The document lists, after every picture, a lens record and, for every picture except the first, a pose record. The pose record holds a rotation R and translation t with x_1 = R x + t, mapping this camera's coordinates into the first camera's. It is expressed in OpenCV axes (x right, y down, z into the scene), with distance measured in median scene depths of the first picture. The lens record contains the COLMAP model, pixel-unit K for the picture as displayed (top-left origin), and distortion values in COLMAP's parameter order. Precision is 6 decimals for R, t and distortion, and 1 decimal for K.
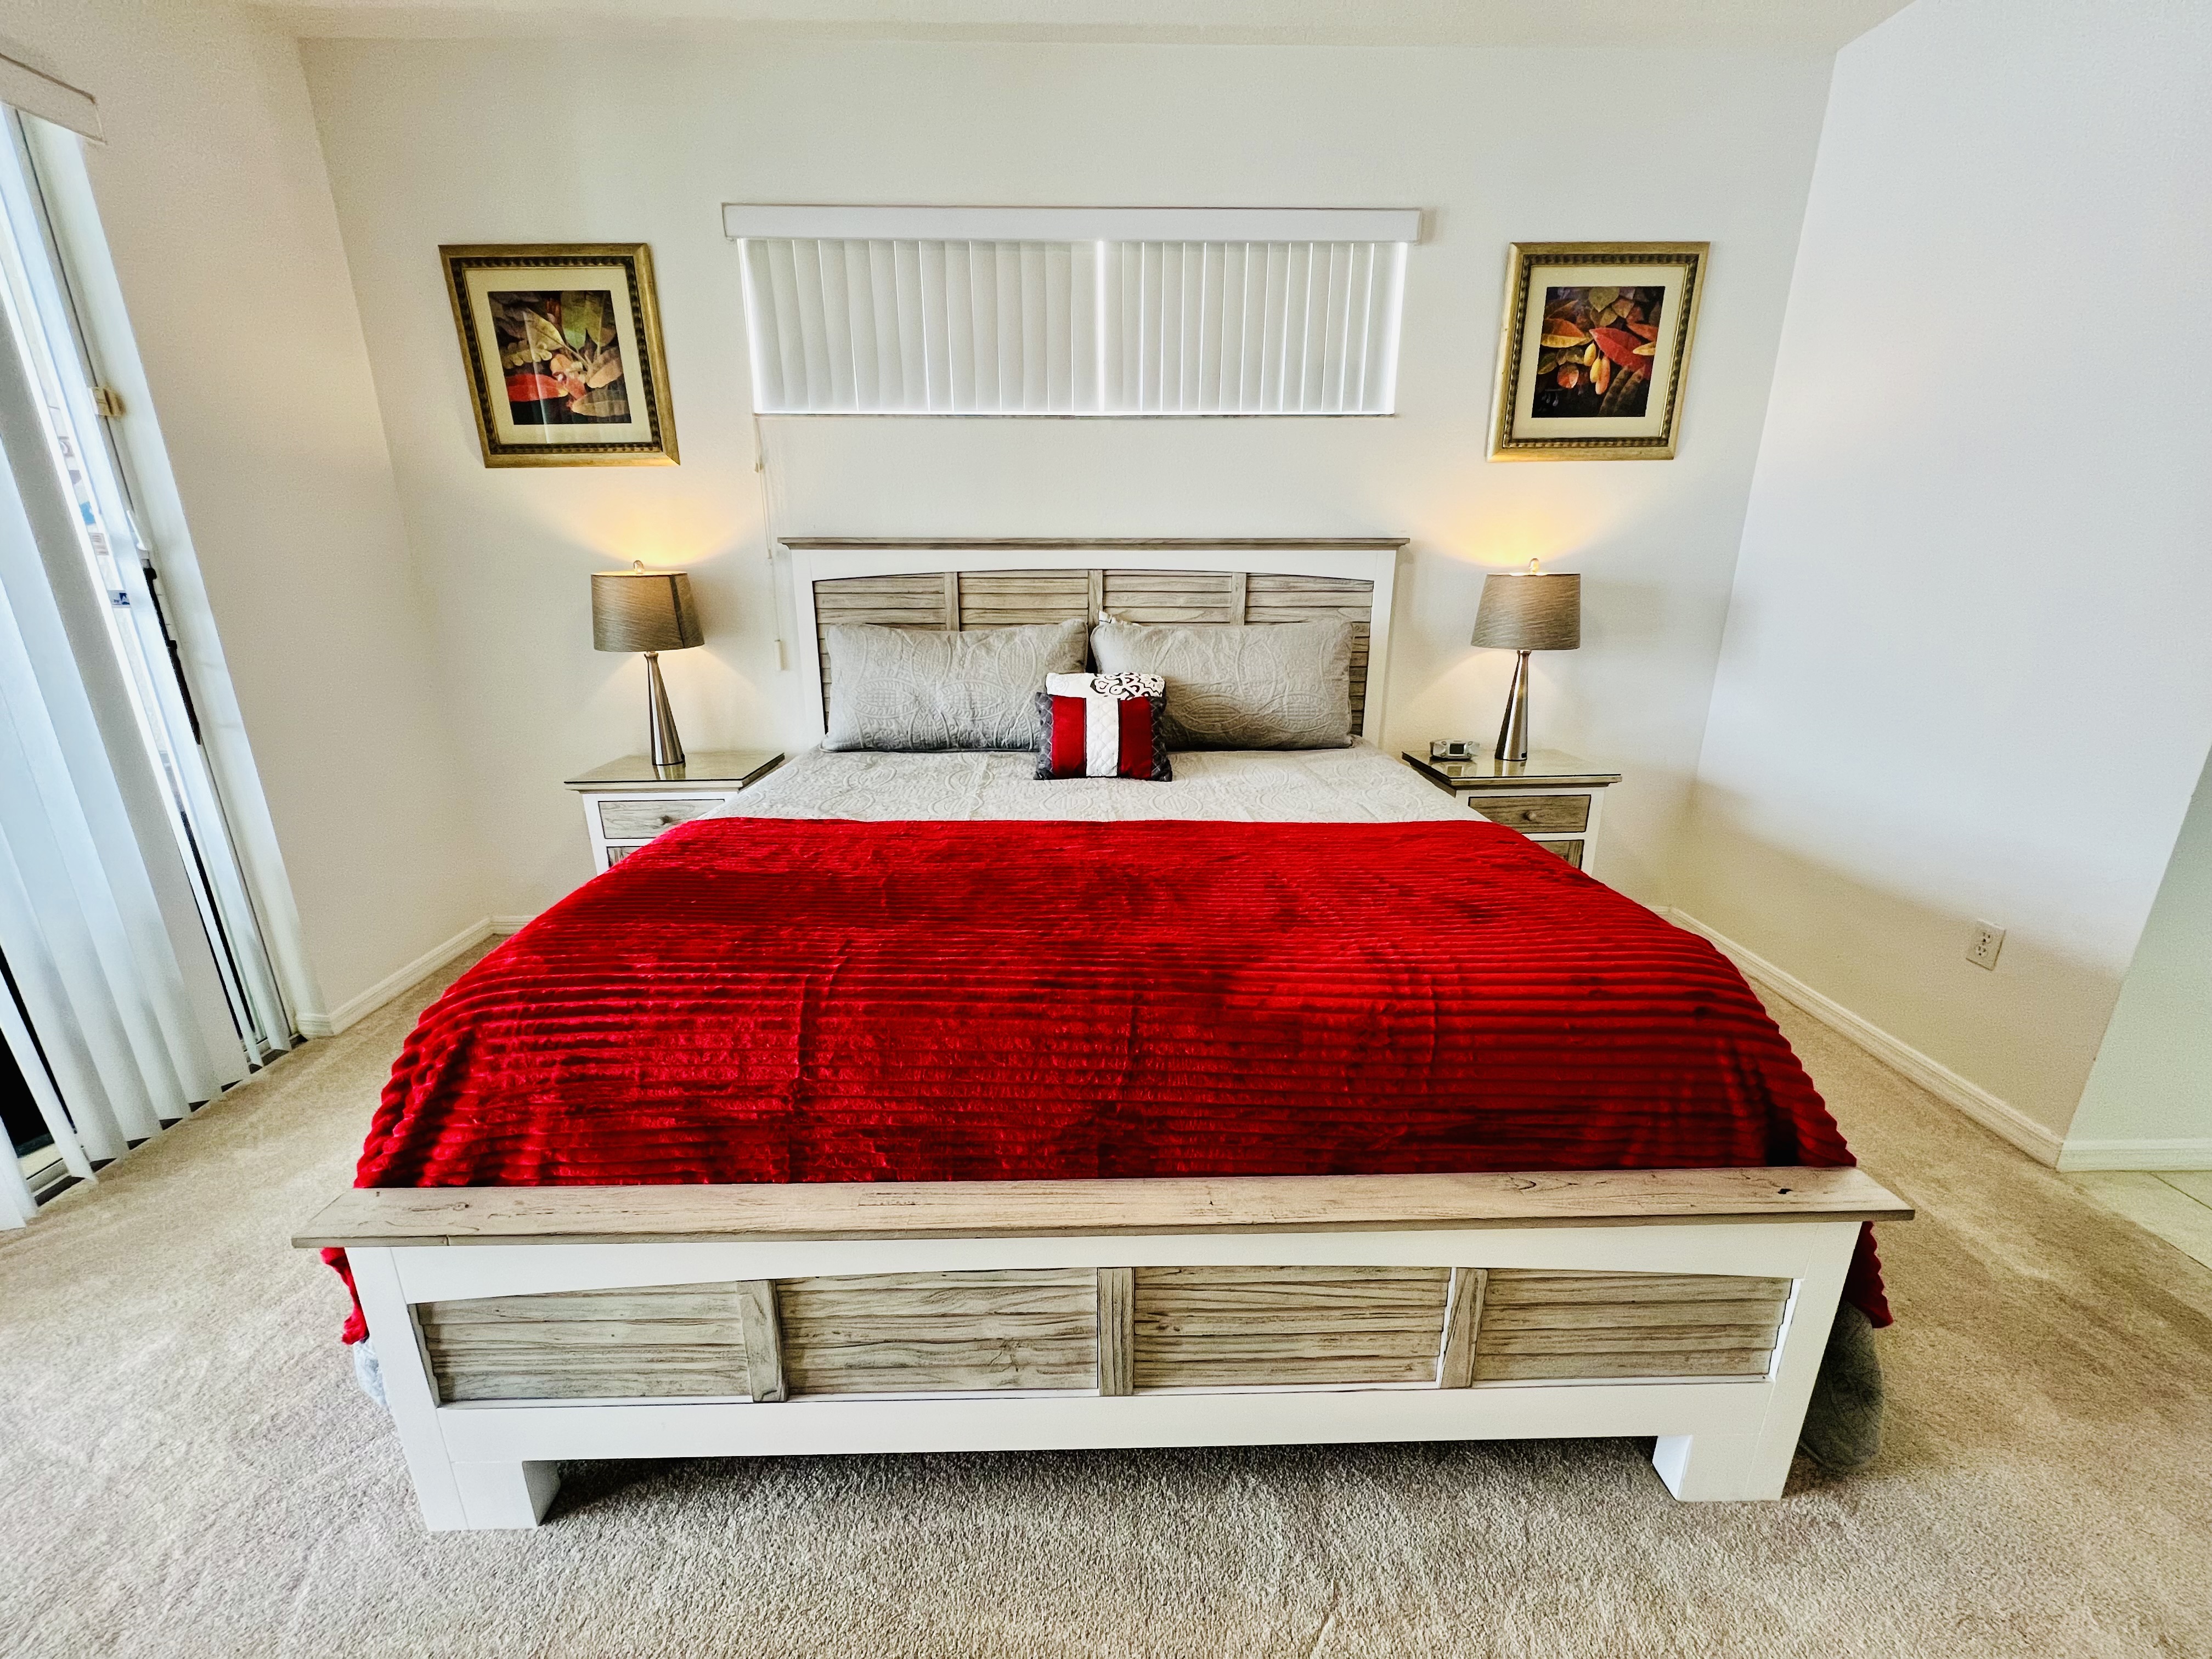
lens RADIAL K [[865.8, 0, 1112.5], [0, 865.8, 820.5], [0, 0, 1]] dist [-0.002043, -0.000265]
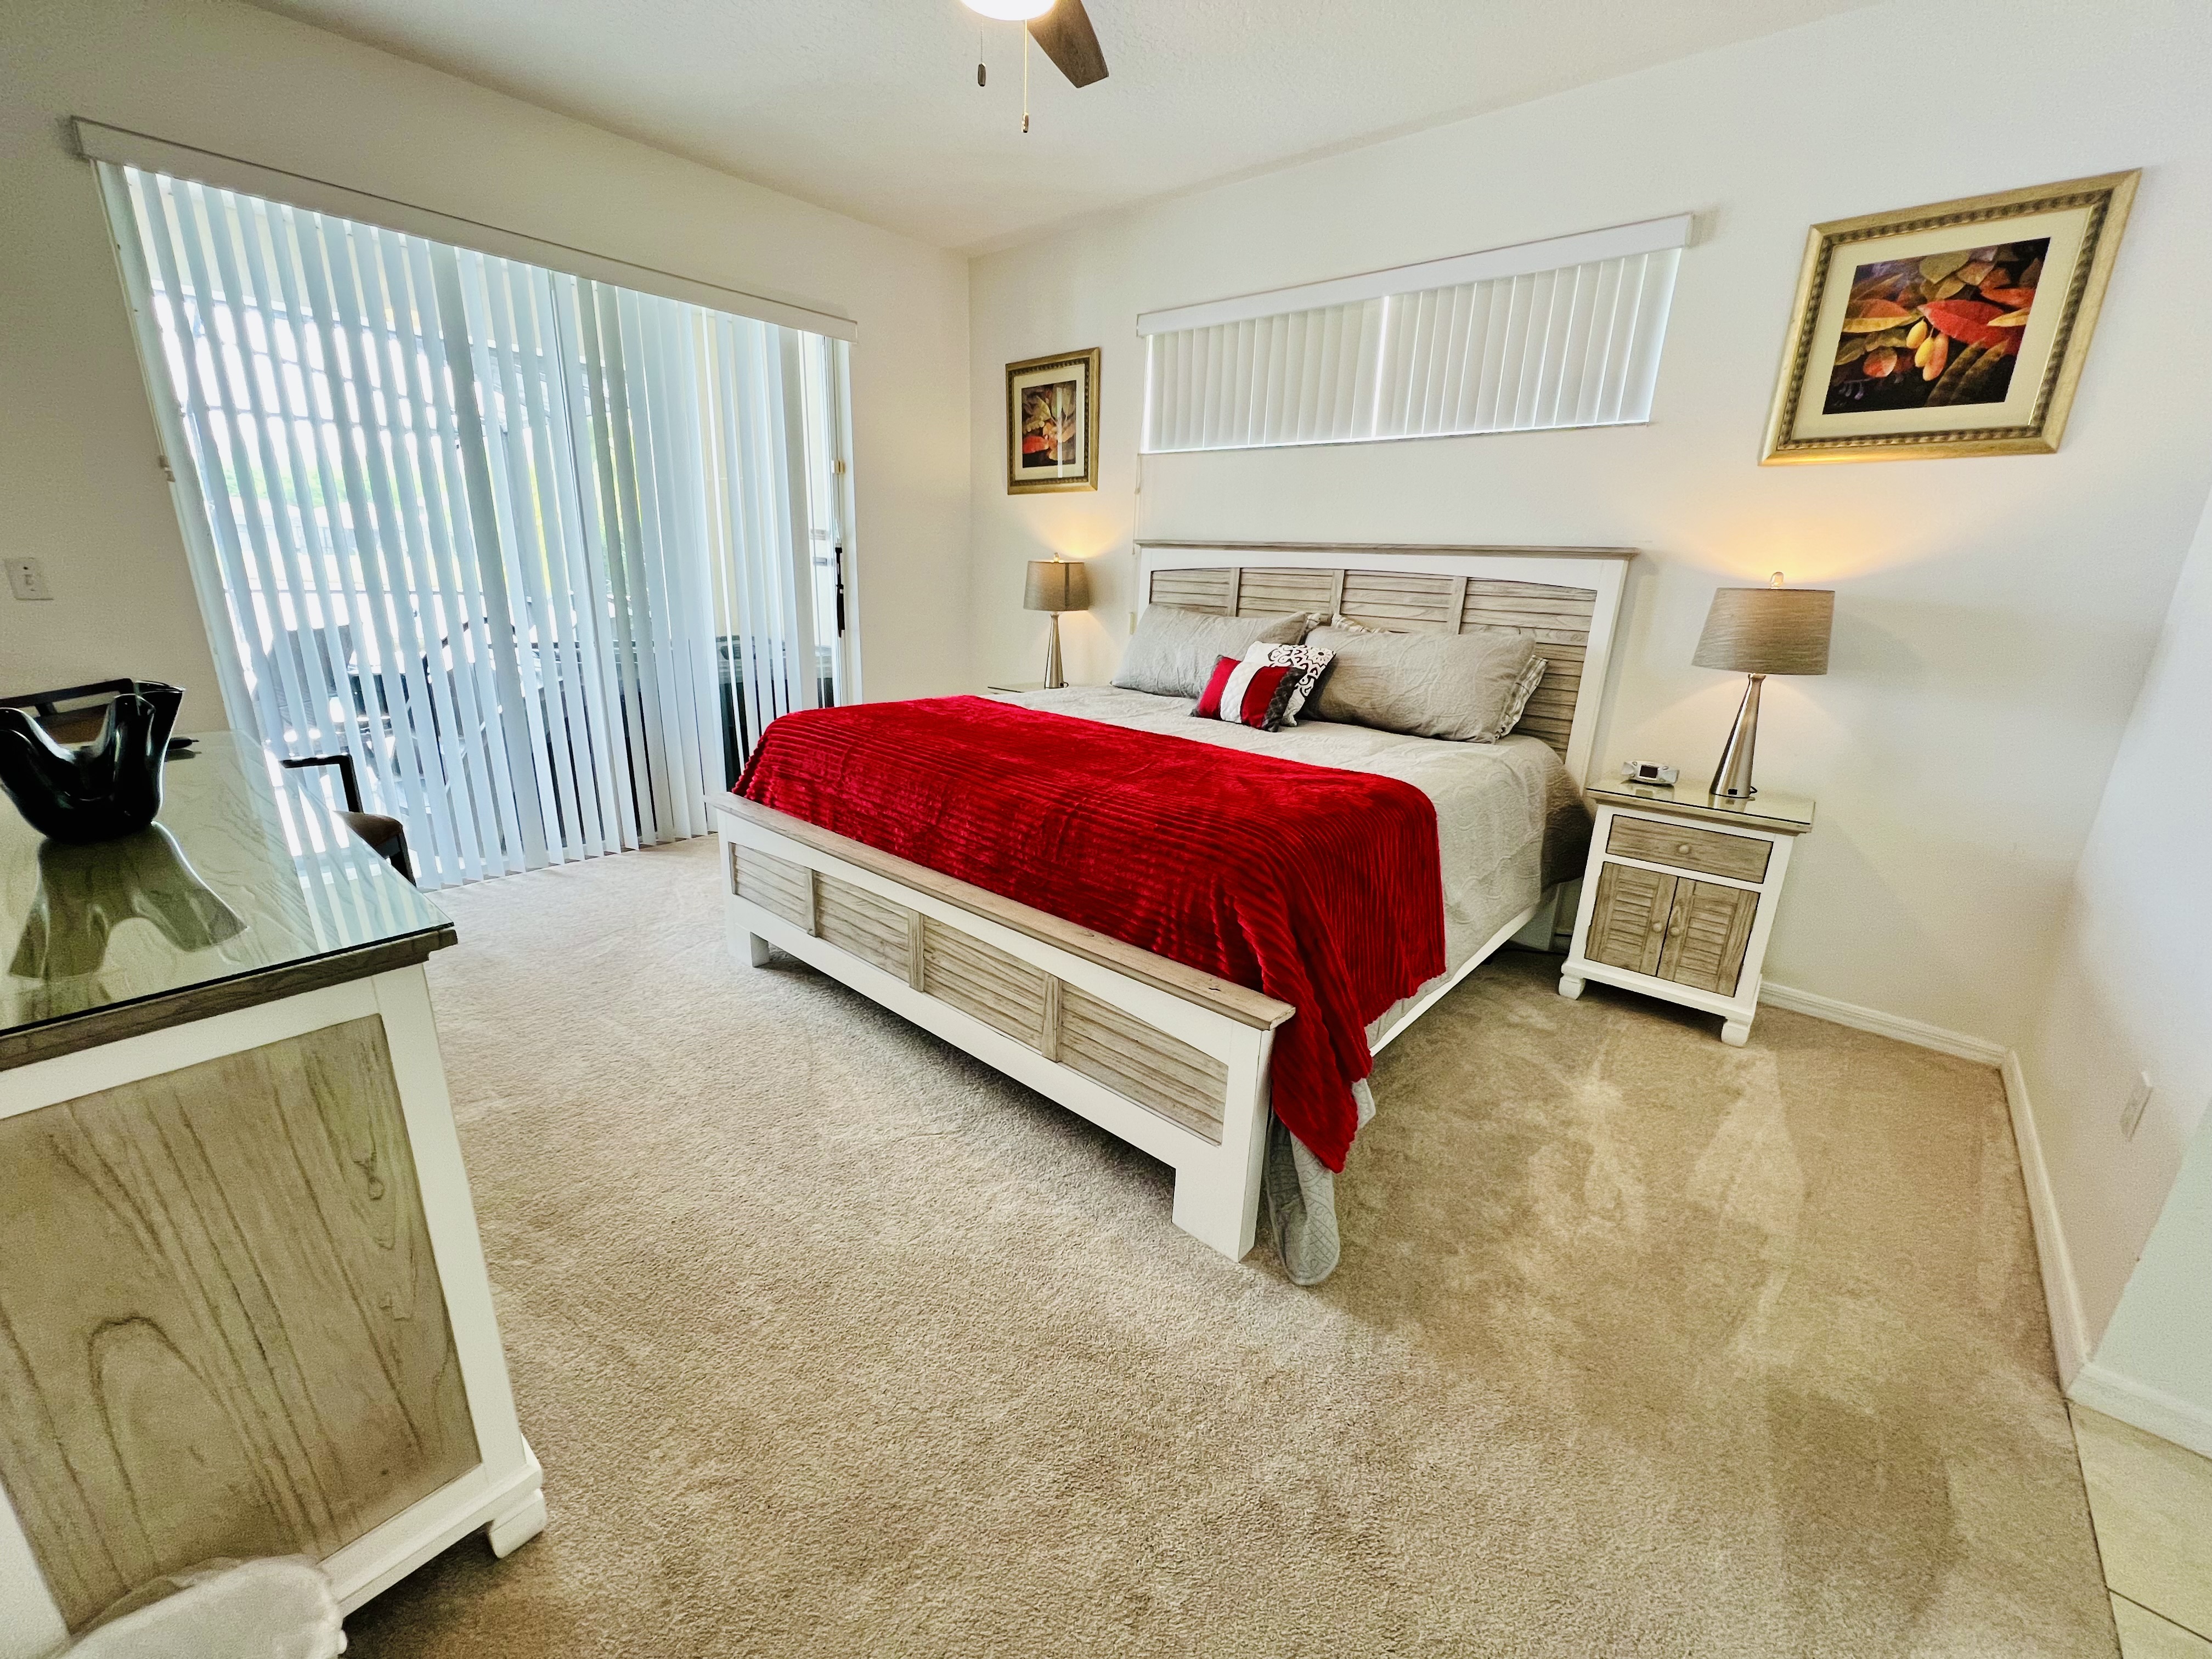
lens RADIAL K [[883.5, 0, 1137.1], [0, 883.5, 817.5], [0, 0, 1]] dist [0.002420, 0.000020]
pose [[0.757459, 0.206305, -0.619430, 0.615154], [-0.225142, 0.973104, 0.048786, 0.047299], [0.612835, 0.102506, 0.783534, -0.093046]]
